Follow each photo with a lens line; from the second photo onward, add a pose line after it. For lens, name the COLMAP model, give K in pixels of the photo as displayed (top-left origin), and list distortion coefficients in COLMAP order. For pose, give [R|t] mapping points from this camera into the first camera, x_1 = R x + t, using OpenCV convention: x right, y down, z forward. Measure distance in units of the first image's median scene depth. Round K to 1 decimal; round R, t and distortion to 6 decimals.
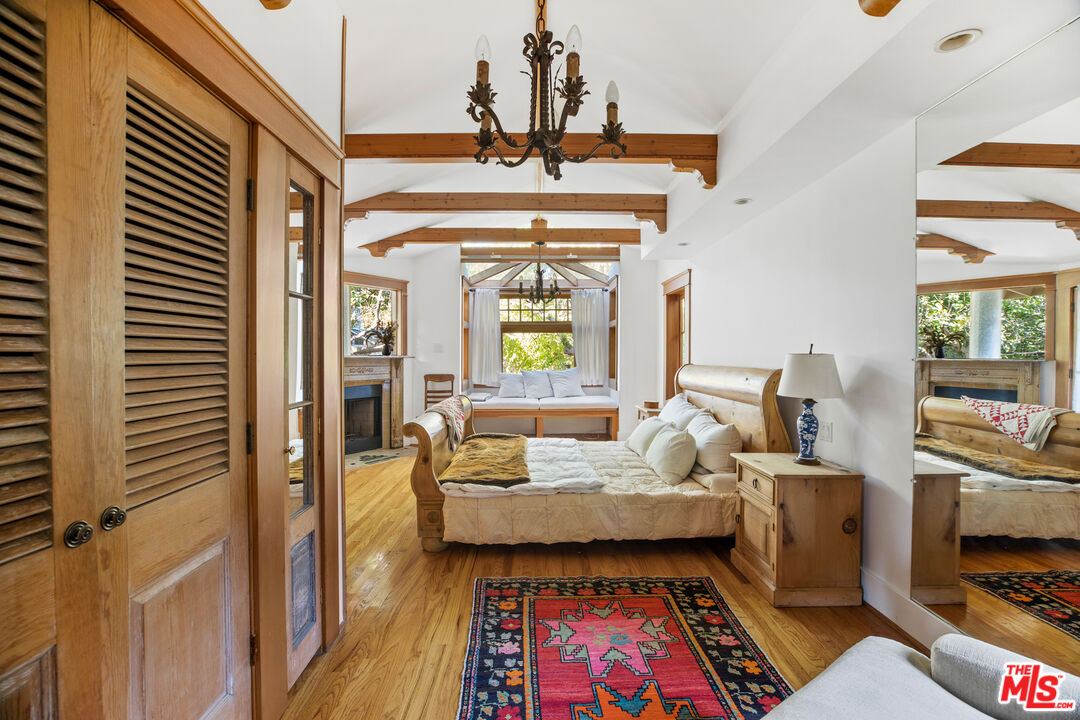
lens RADIAL K [[488.0, 0, 533.0], [0, 488.0, 357.7], [0, 0, 1]] dist [-0.015072, 0.001508]
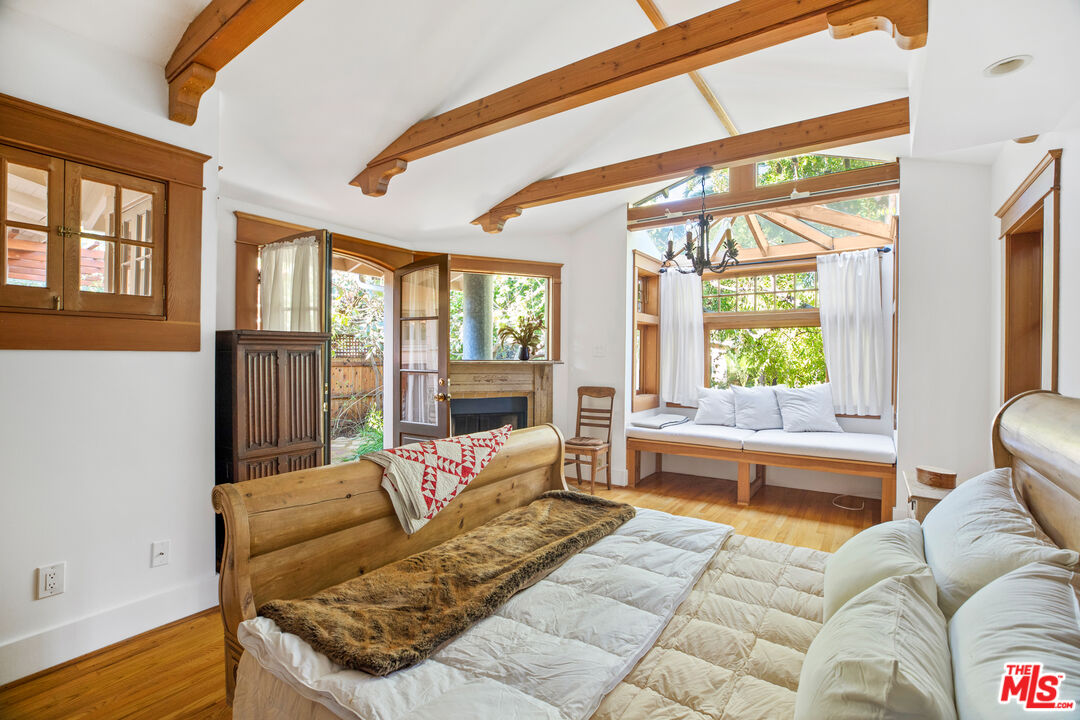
lens RADIAL K [[488.0, 0, 546.4], [0, 488.0, 358.7], [0, 0, 1]] dist [-0.015072, 0.001508]
pose [[0.827159, 0.009312, -0.561891, 0.158052], [-0.012668, 0.999918, -0.002076, -0.006016], [0.561825, 0.008835, 0.827209, 0.352695]]
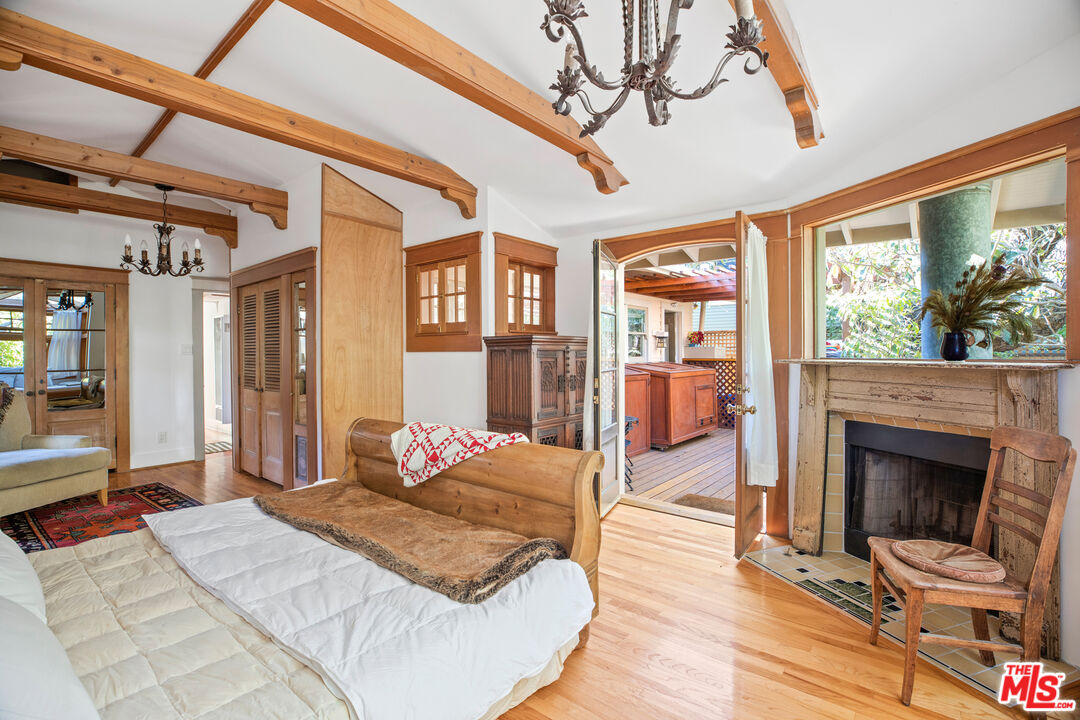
lens RADIAL K [[488.0, 0, 537.0], [0, 488.0, 357.4], [0, 0, 1]] dist [-0.015072, 0.001508]
pose [[-0.631773, 0.014111, -0.775025, 0.164648], [-0.000703, 0.999823, 0.018777, -0.012386], [0.775153, 0.012408, -0.631652, 0.938166]]
